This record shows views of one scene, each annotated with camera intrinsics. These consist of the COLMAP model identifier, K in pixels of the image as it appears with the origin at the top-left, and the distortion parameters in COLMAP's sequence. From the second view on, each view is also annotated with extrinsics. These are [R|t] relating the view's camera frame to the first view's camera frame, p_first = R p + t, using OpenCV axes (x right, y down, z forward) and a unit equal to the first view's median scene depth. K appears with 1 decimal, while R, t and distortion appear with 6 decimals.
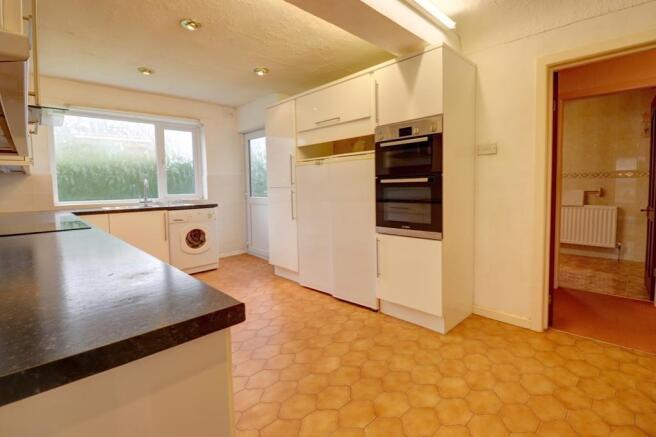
lens RADIAL K [[306.4, 0, 330.4], [0, 306.4, 204.4], [0, 0, 1]] dist [-0.000467, -0.011431]
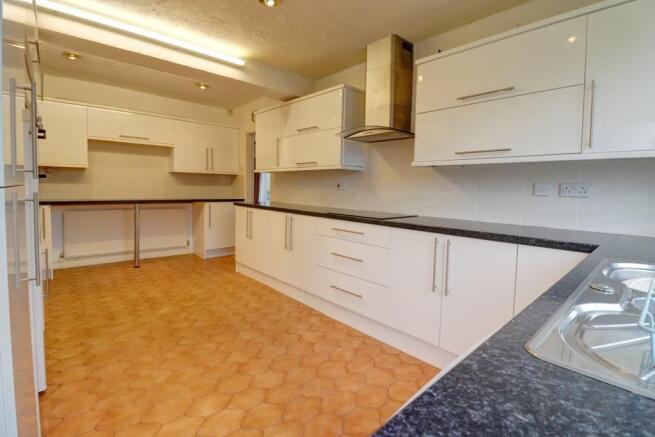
lens RADIAL K [[305.9, 0, 329.9], [0, 305.9, 204.5], [0, 0, 1]] dist [-0.000467, -0.011431]
pose [[-0.999567, -0.005413, 0.028918, -0.477575], [-0.001913, 0.992807, 0.119708, -0.077955], [-0.029358, 0.119601, -0.992388, 1.403076]]
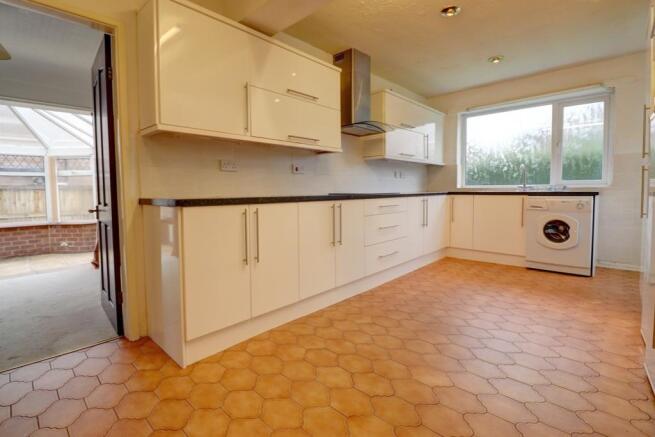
lens RADIAL K [[305.9, 0, 329.9], [0, 305.9, 204.5], [0, 0, 1]] dist [-0.000467, -0.011431]
pose [[0.053969, 0.064168, -0.996479, 0.446139], [-0.055330, 0.996592, 0.061178, 0.027091], [0.997008, 0.051833, 0.057336, 0.407677]]
